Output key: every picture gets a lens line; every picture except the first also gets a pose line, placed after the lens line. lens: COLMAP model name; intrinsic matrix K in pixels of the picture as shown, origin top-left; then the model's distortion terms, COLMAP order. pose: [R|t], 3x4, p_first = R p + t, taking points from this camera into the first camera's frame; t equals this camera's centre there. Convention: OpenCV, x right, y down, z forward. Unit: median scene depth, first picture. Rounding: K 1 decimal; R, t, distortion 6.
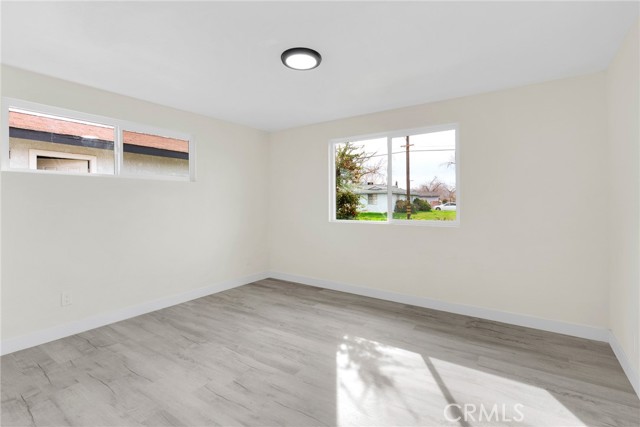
lens RADIAL K [[294.7, 0, 320.8], [0, 294.7, 211.3], [0, 0, 1]] dist [0.008299, 0.001126]
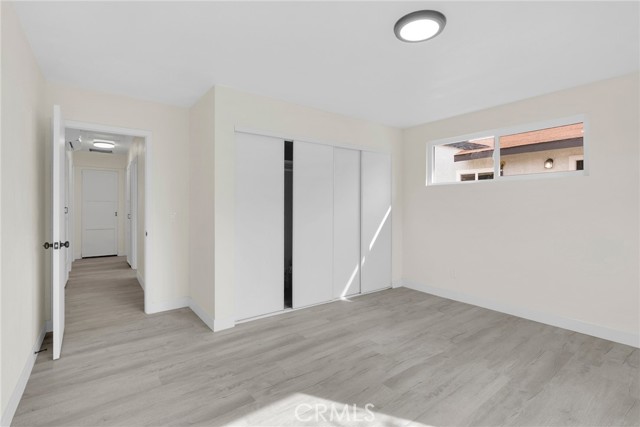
lens RADIAL K [[294.7, 0, 319.8], [0, 294.7, 209.2], [0, 0, 1]] dist [0.008299, 0.001126]
pose [[-0.284632, 0.015525, -0.958511, 0.661930], [-0.027105, 0.999339, 0.024236, -0.020295], [0.958254, 0.032879, -0.284023, 0.801395]]
